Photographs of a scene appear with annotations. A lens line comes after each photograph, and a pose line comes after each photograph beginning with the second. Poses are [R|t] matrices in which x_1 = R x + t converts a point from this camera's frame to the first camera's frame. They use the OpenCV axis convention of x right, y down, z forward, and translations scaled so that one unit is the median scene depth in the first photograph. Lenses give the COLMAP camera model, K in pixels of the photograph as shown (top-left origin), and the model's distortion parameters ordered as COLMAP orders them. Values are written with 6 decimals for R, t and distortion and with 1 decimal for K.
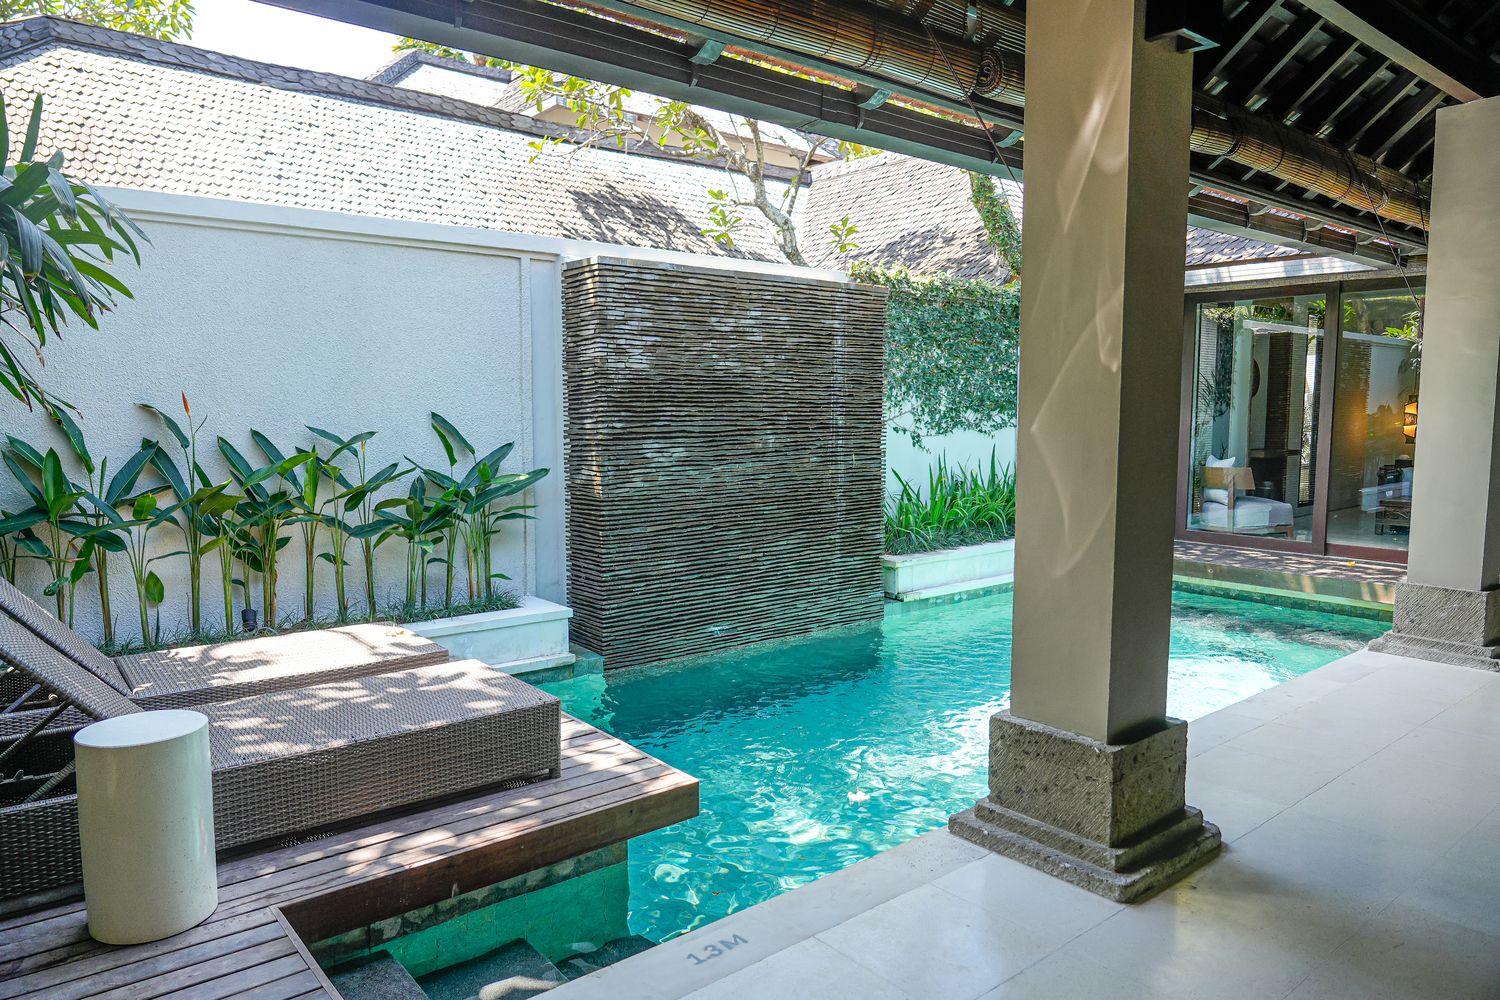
lens RADIAL K [[1000.4, 0, 728.2], [0, 1000.4, 507.7], [0, 0, 1]] dist [-0.026934, 0.005446]
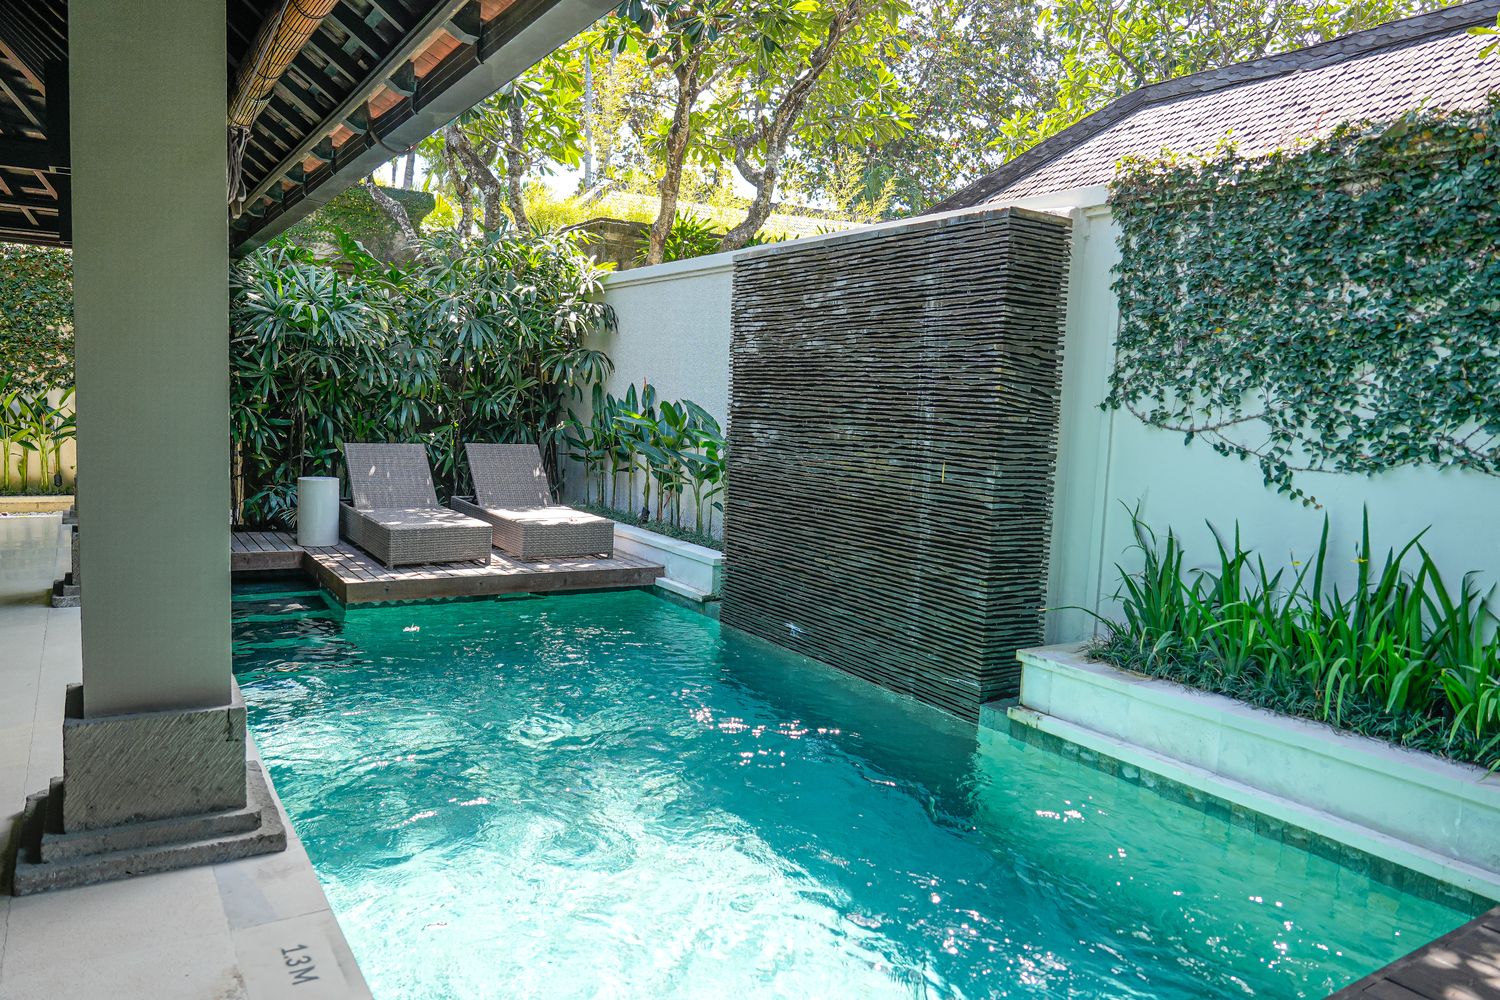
lens RADIAL K [[1000.4, 0, 728.2], [0, 1000.4, 507.7], [0, 0, 1]] dist [-0.026934, 0.005446]
pose [[-0.109315, 0.104417, -0.988508, 0.841716], [-0.144573, 0.982222, 0.119741, -0.085382], [0.983437, 0.156001, -0.092276, 0.933683]]
